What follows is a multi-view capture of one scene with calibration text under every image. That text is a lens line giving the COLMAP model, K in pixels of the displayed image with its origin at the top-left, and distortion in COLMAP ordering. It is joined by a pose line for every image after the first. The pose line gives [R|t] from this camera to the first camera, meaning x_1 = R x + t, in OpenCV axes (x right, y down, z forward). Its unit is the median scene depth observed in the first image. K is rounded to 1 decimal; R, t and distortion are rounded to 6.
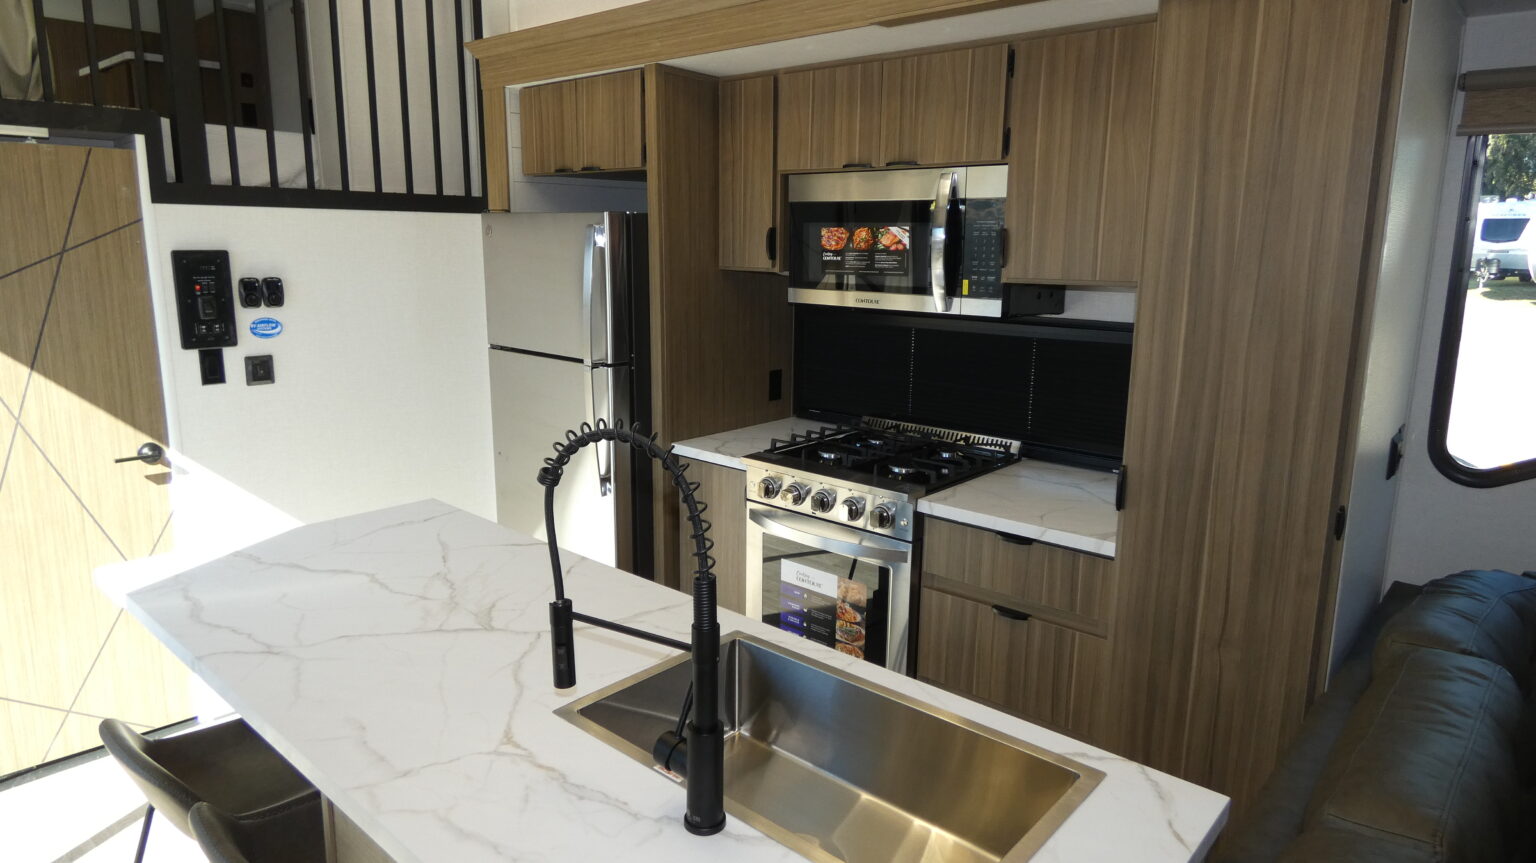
lens RADIAL K [[924.0, 0, 765.7], [0, 924.0, 423.4], [0, 0, 1]] dist [0.016273, -0.028359]
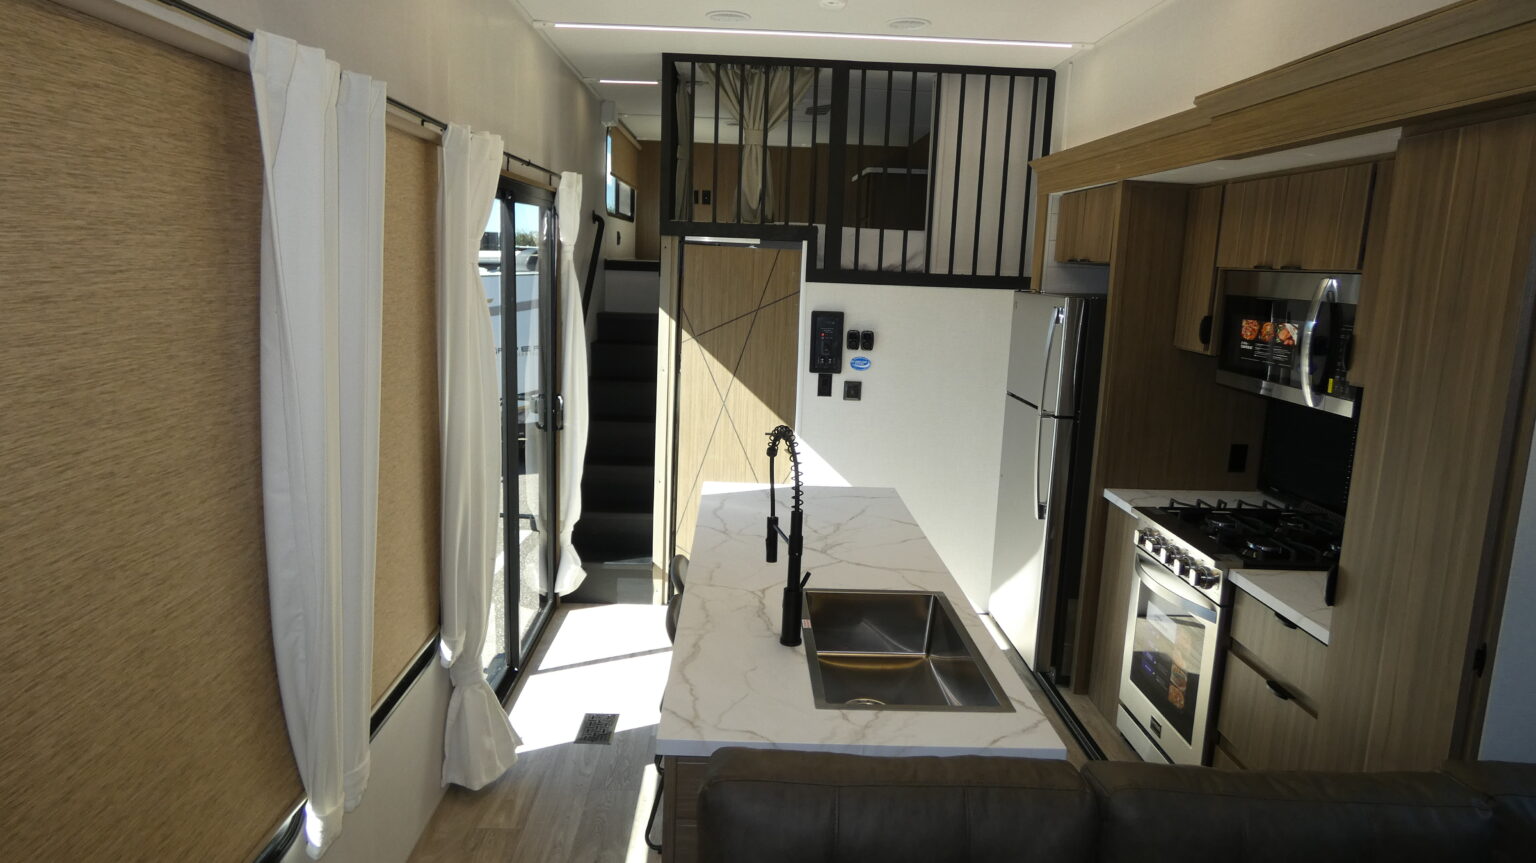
lens RADIAL K [[924.0, 0, 765.7], [0, 924.0, 423.4], [0, 0, 1]] dist [0.016273, -0.028359]
pose [[0.691955, 0.135170, -0.709173, 0.469744], [-0.165999, 0.985785, 0.025925, -0.022216], [0.702597, 0.099783, 0.704557, -0.172347]]
